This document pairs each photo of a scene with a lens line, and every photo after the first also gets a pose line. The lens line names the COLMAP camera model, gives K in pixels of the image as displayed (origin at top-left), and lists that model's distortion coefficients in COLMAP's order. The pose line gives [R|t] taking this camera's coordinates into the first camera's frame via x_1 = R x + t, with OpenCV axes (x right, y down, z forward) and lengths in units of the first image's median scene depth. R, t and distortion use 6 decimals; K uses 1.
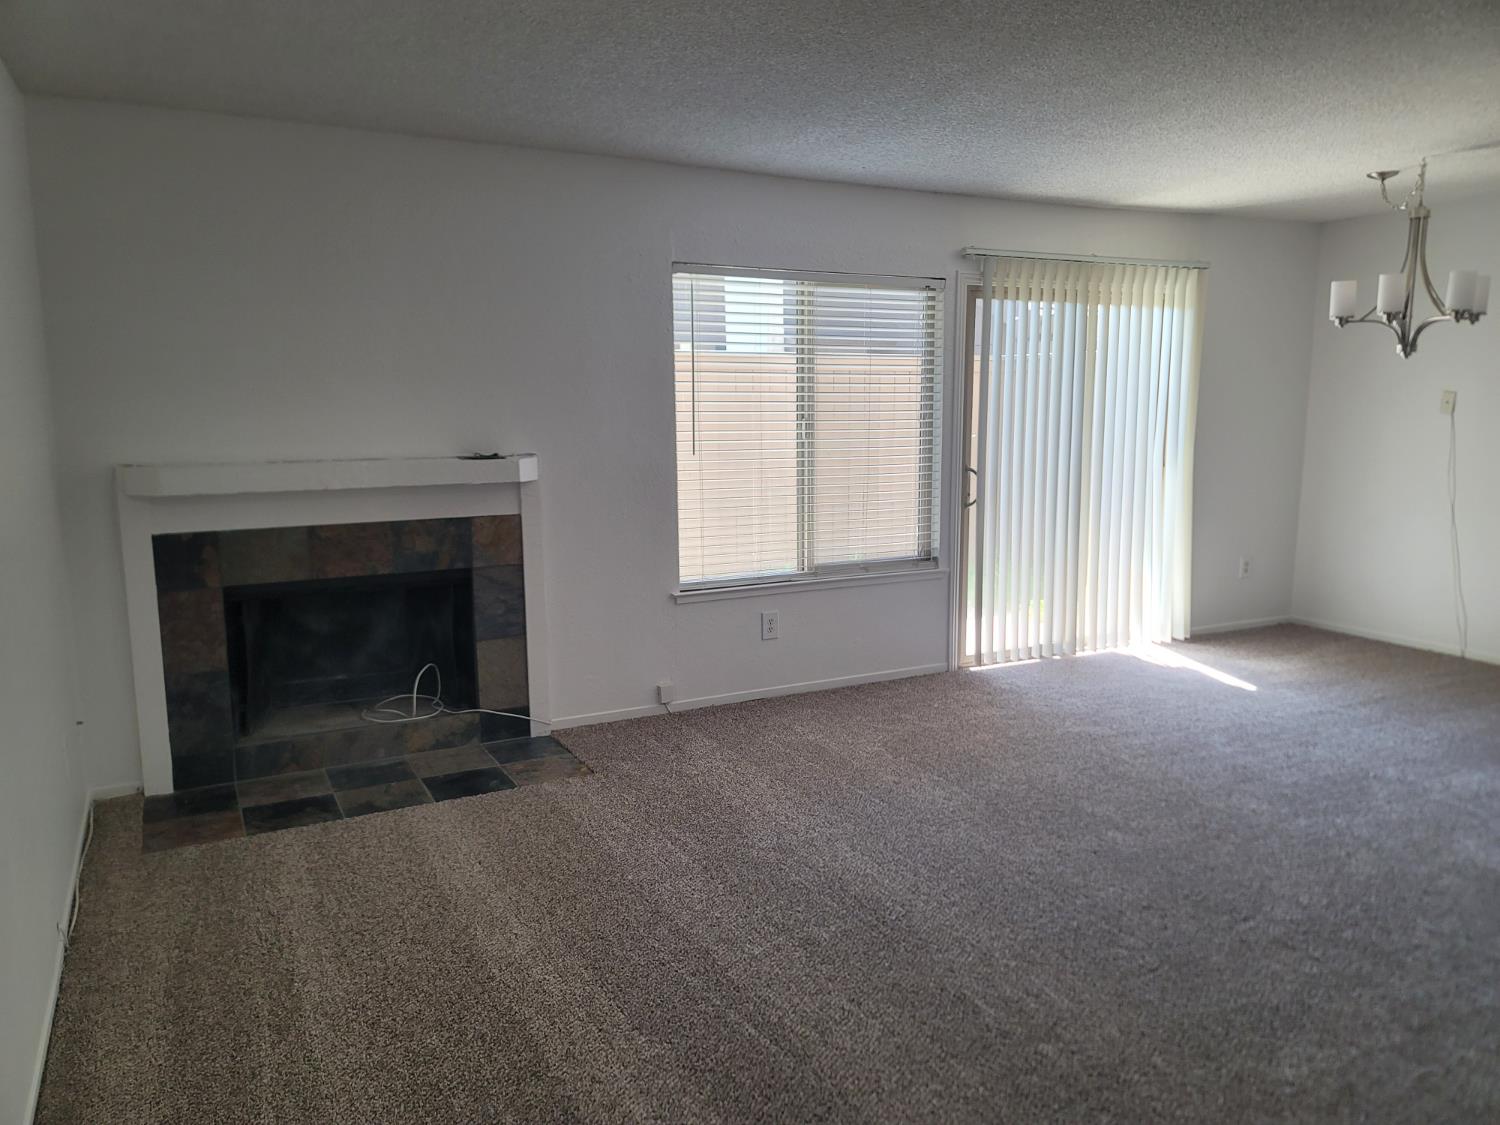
lens RADIAL K [[1099.2, 0, 750.8], [0, 1099.2, 536.4], [0, 0, 1]] dist [0.002558, 0.000488]
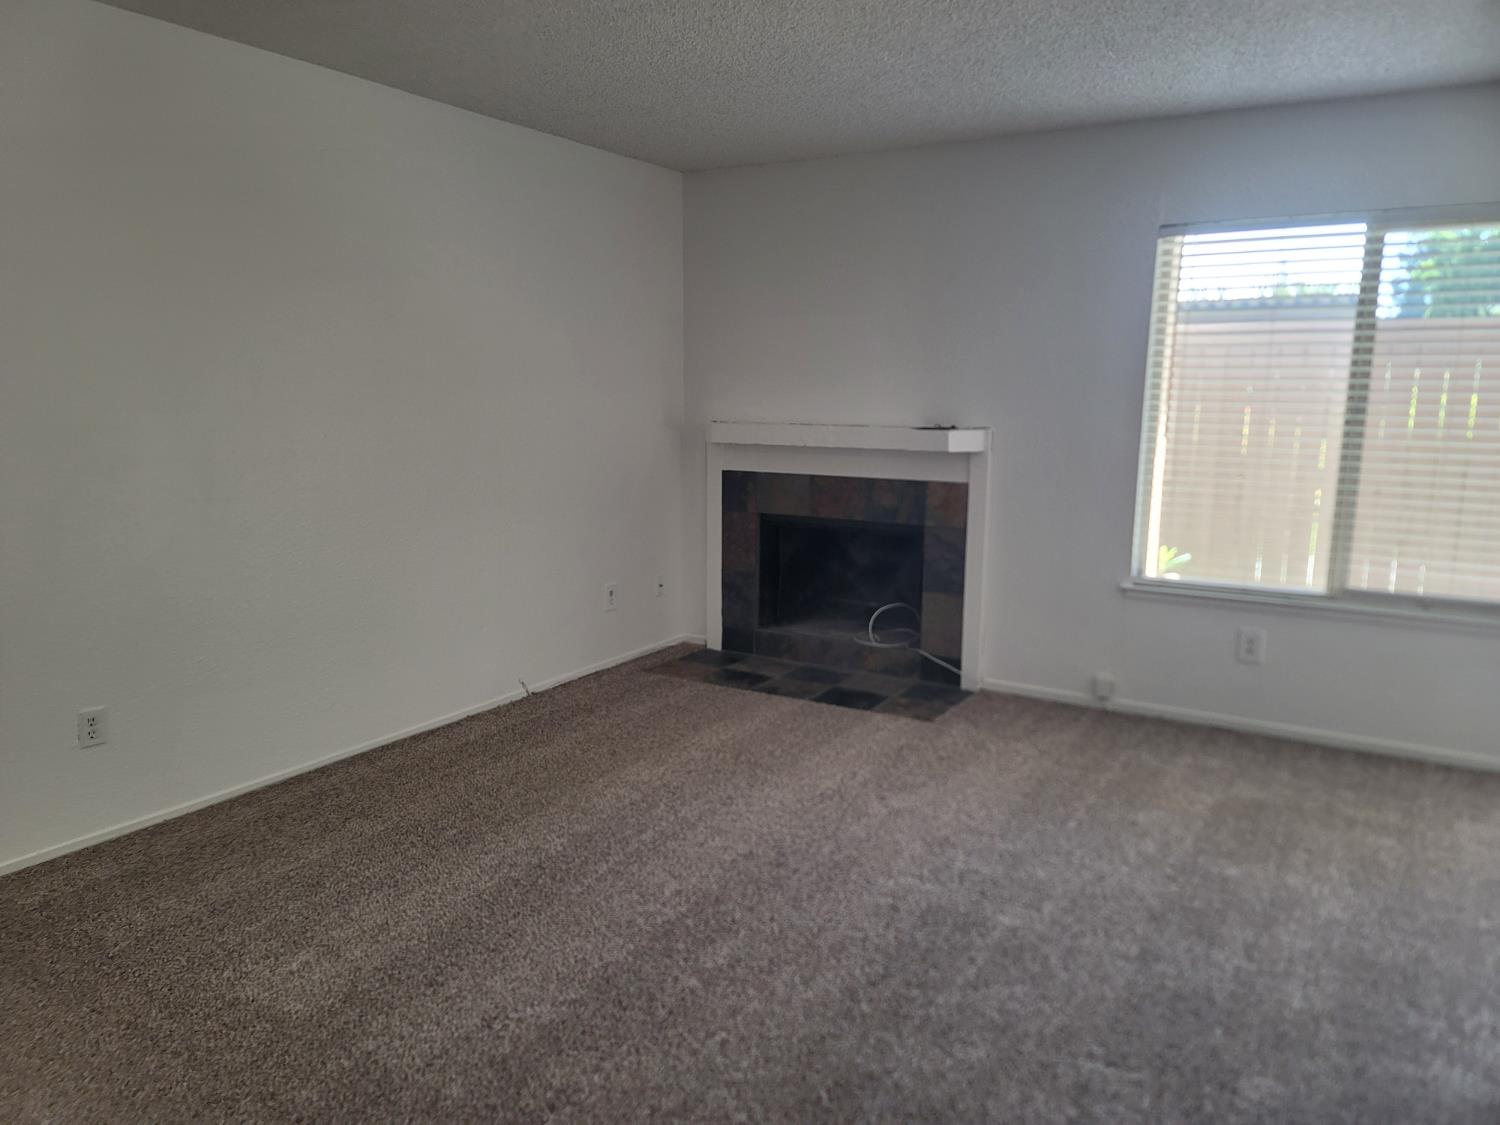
lens RADIAL K [[1083.1, 0, 750.0], [0, 1083.1, 562.5], [0, 0, 1]] dist [0.075817, -0.072639]
pose [[0.504981, 0.147299, -0.850469, 0.621894], [-0.120650, 0.987703, 0.099429, -0.023970], [0.854656, 0.052399, 0.516543, 0.268770]]
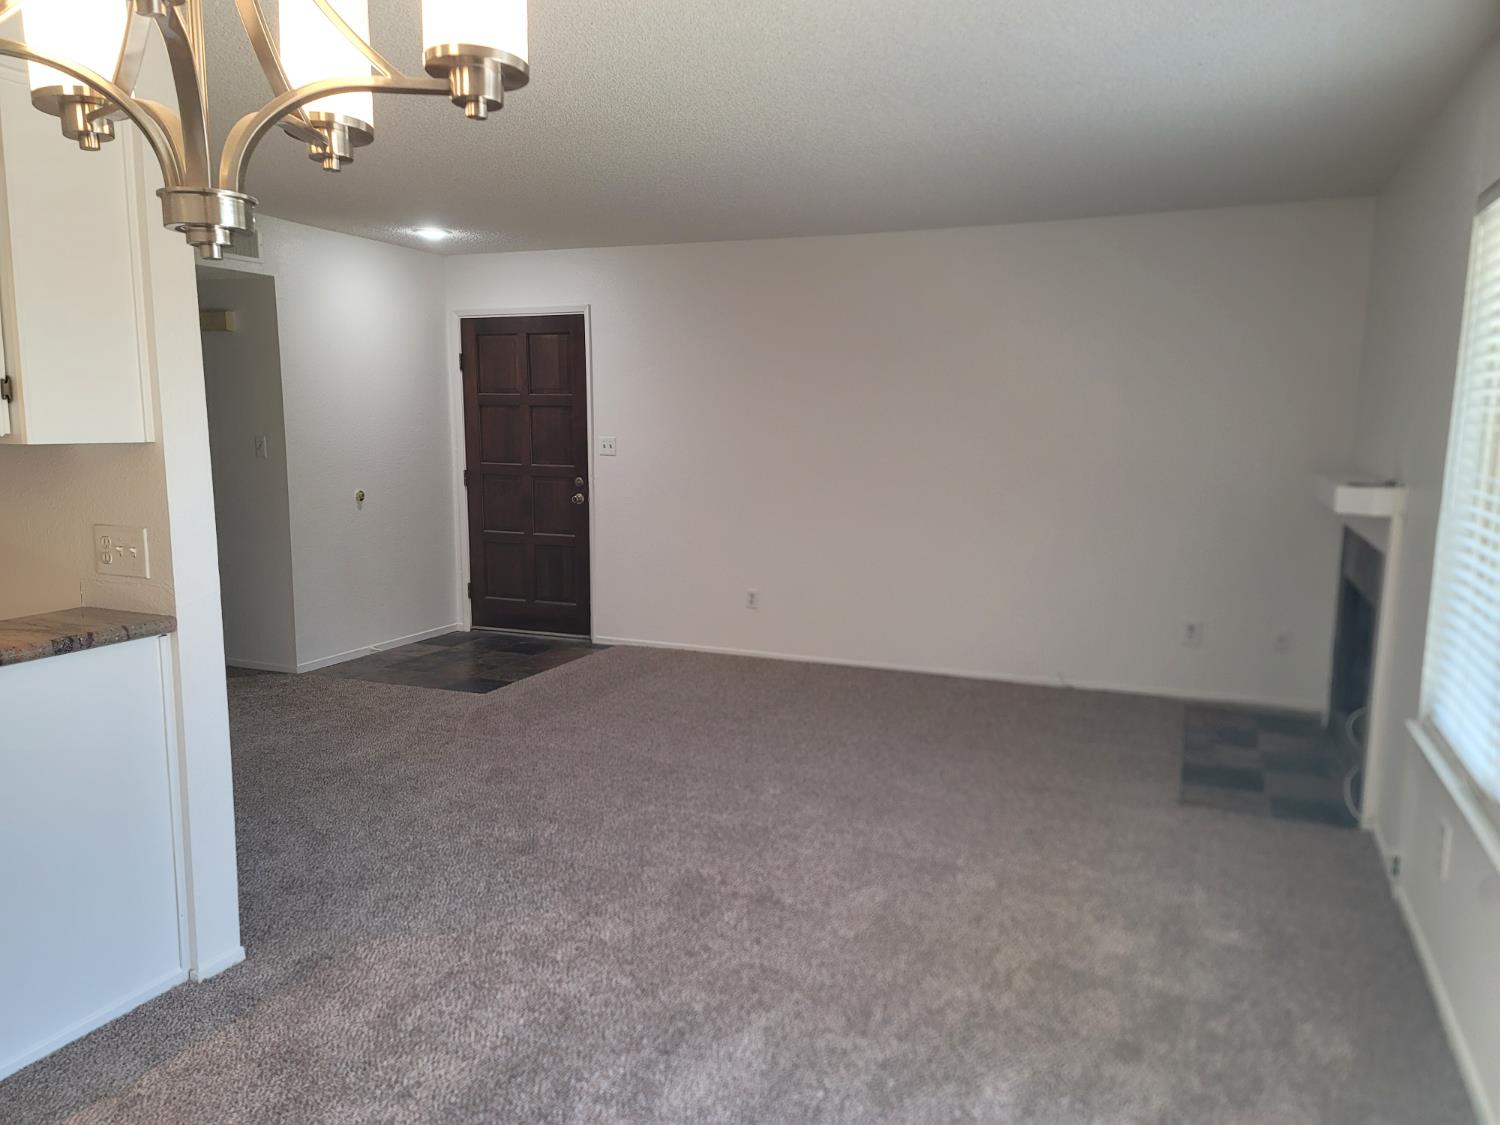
lens RADIAL K [[1083.1, 0, 750.0], [0, 1083.1, 562.5], [0, 0, 1]] dist [0.075817, -0.072639]
pose [[-0.770202, 0.082595, -0.632429, 0.701968], [-0.086453, 0.968908, 0.231825, -0.173076], [0.631914, 0.233228, -0.739114, 1.355992]]
